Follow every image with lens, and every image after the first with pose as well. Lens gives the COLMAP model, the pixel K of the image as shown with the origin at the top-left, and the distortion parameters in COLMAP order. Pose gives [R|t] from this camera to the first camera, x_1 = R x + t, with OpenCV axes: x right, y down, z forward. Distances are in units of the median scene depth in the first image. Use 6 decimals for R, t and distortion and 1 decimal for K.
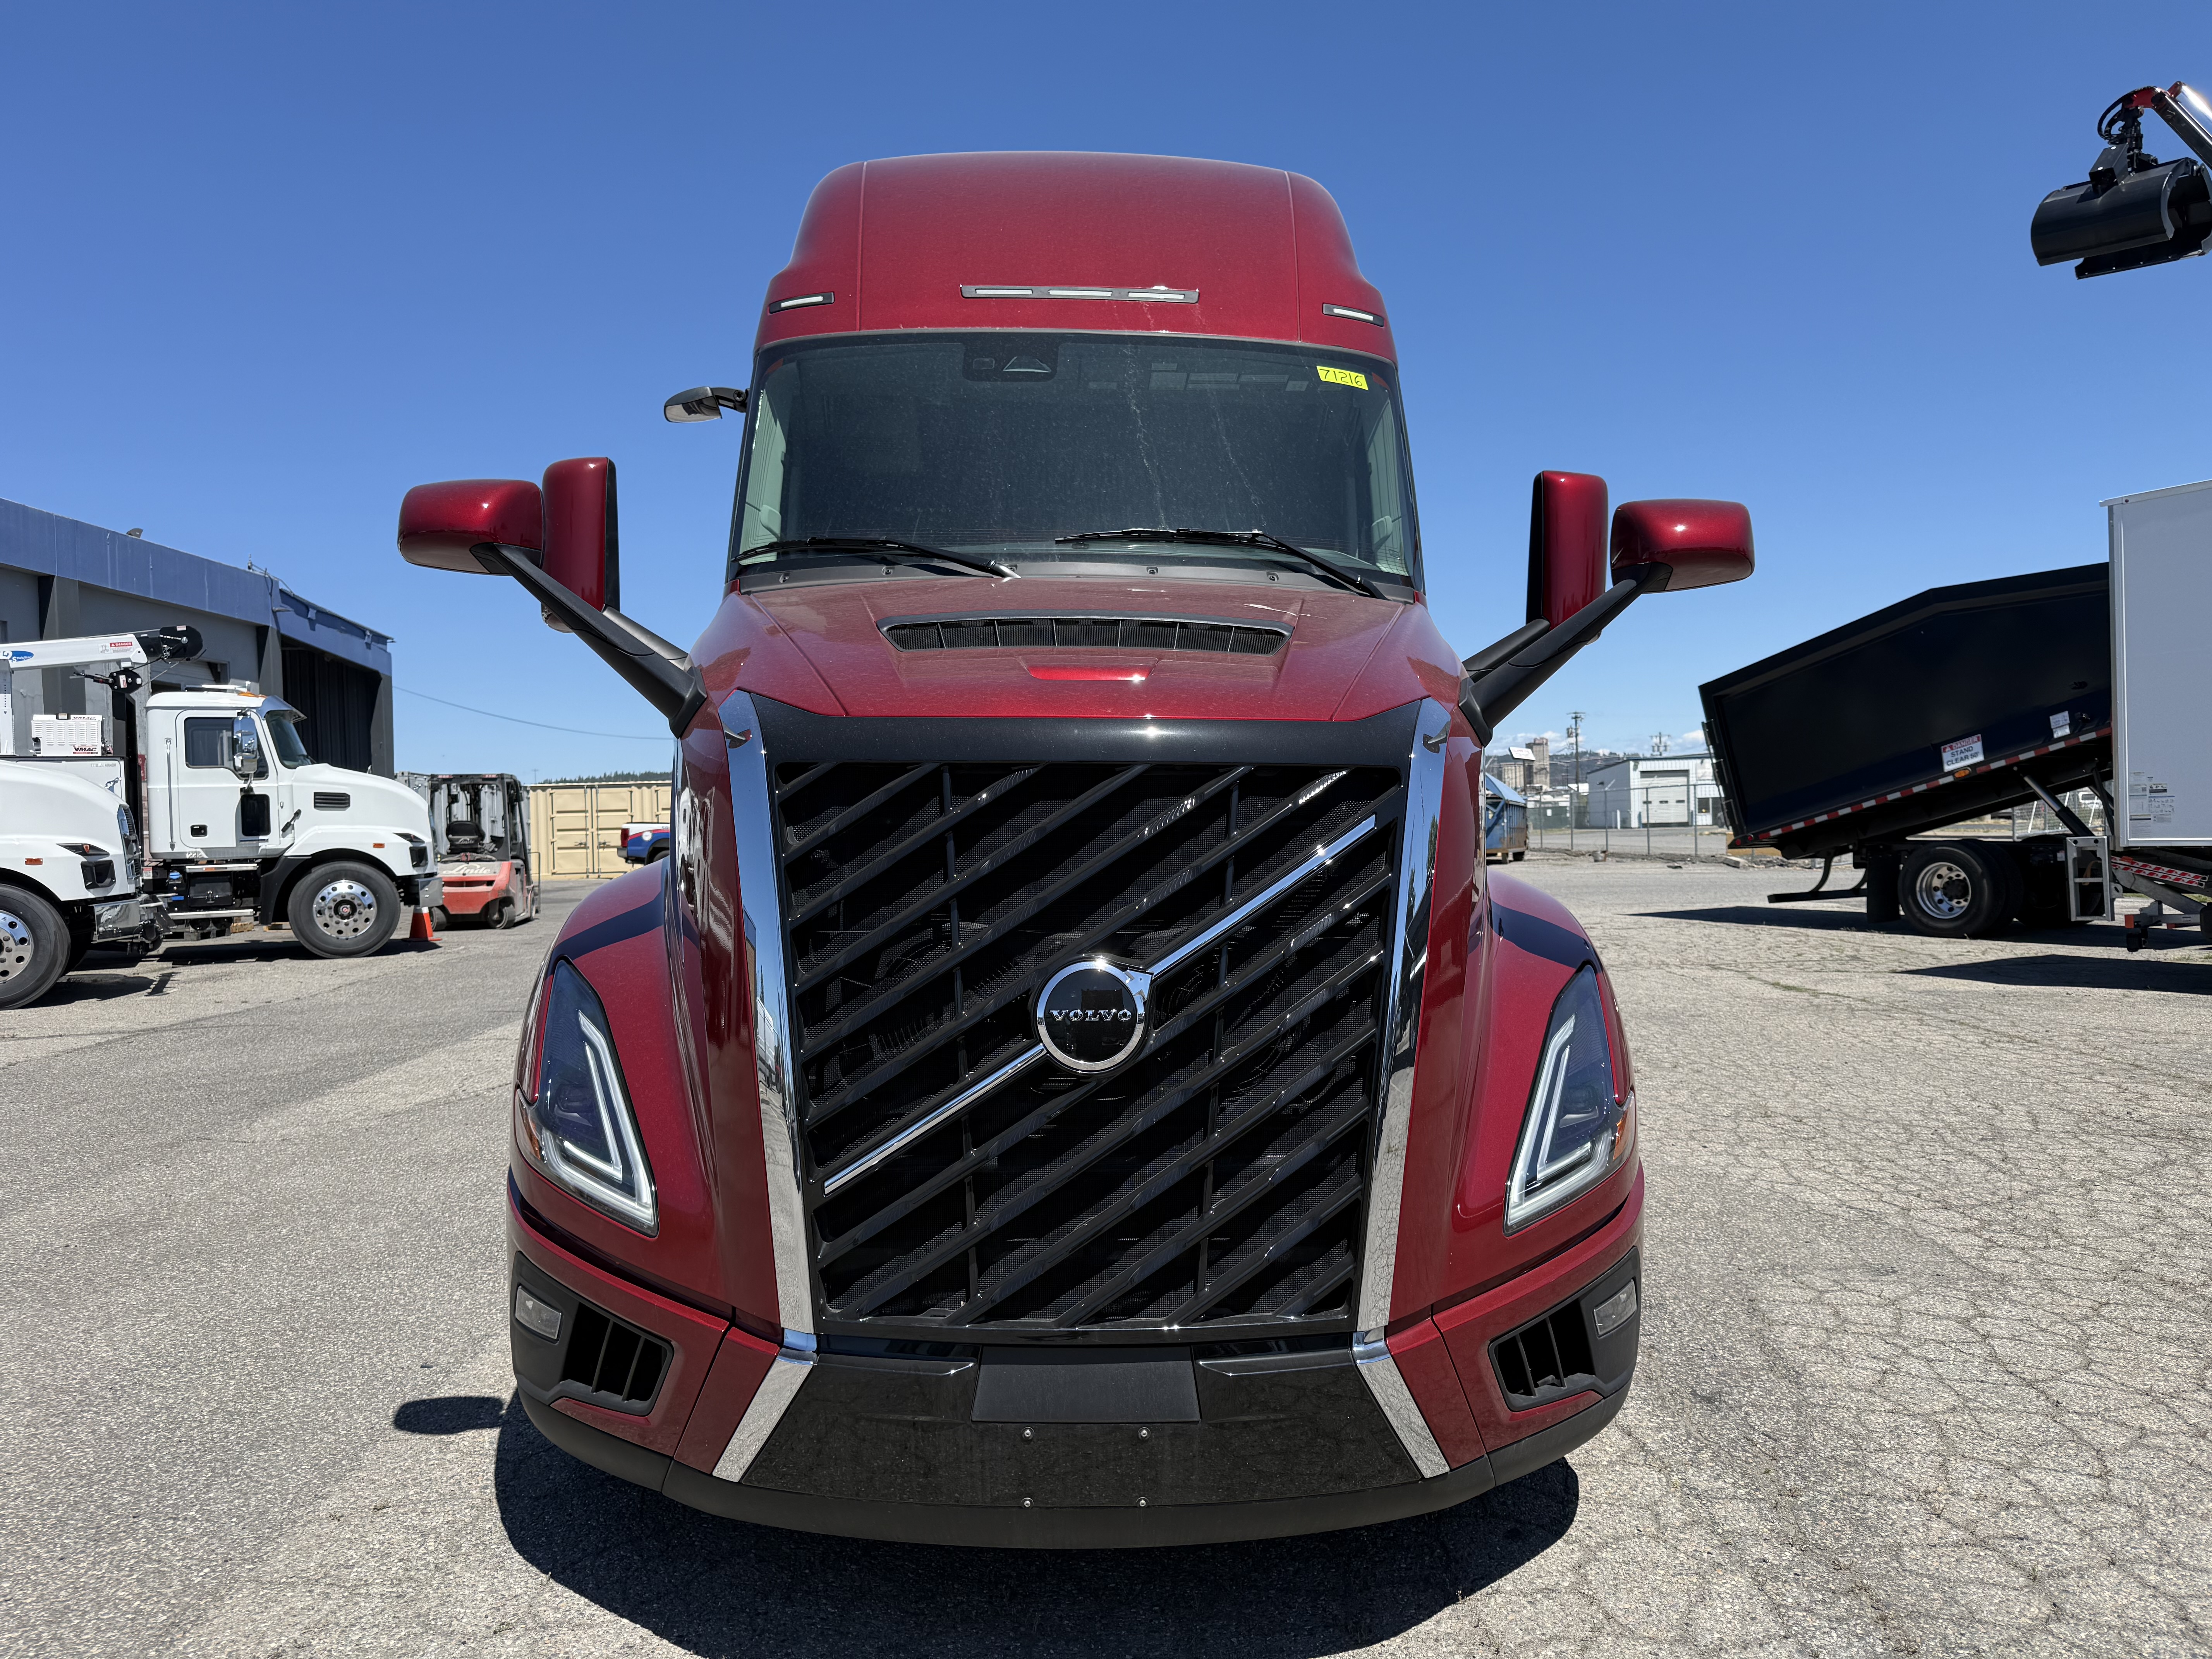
lens RADIAL K [[1546.3, 0, 1100.2], [0, 1546.3, 849.1], [0, 0, 1]] dist [0.016370, -0.016451]
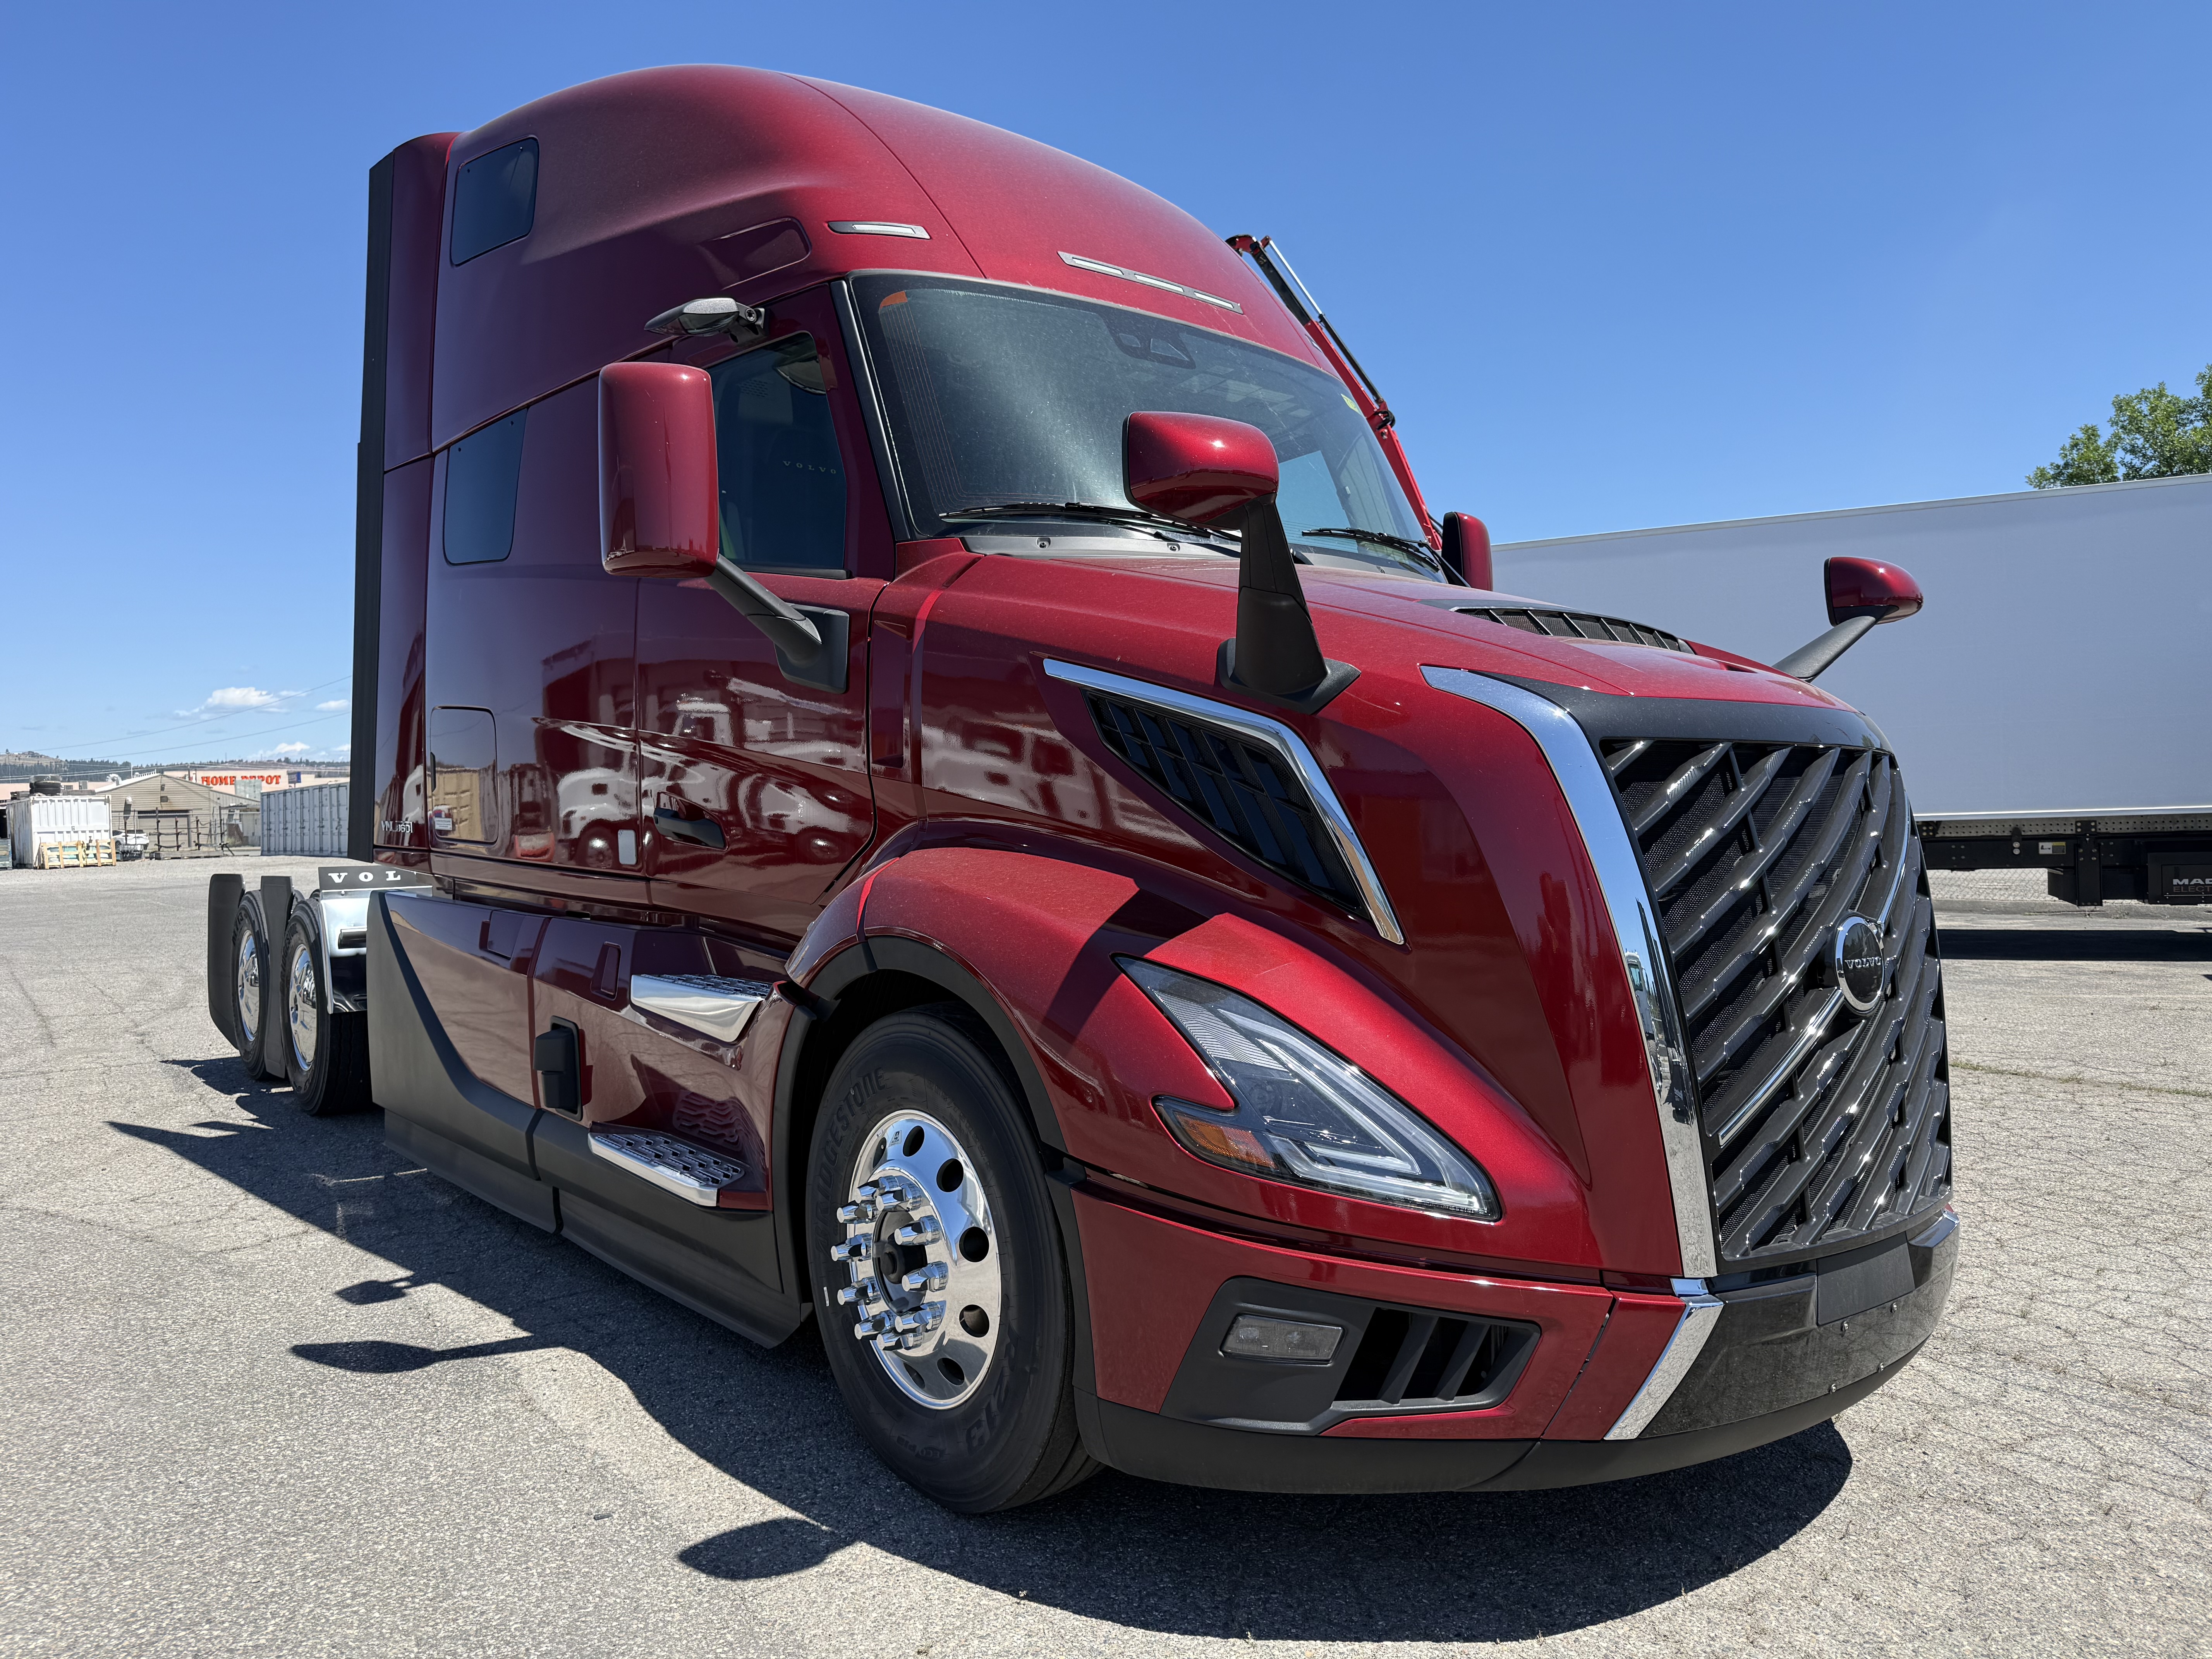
lens RADIAL K [[1546.3, 0, 1099.5], [0, 1546.3, 821.5], [0, 0, 1]] dist [0.016370, -0.016451]
pose [[0.816857, -0.004070, 0.576826, -0.271089], [0.014822, 0.999793, -0.013936, 0.002446], [-0.576650, 0.019933, 0.816748, 0.087696]]
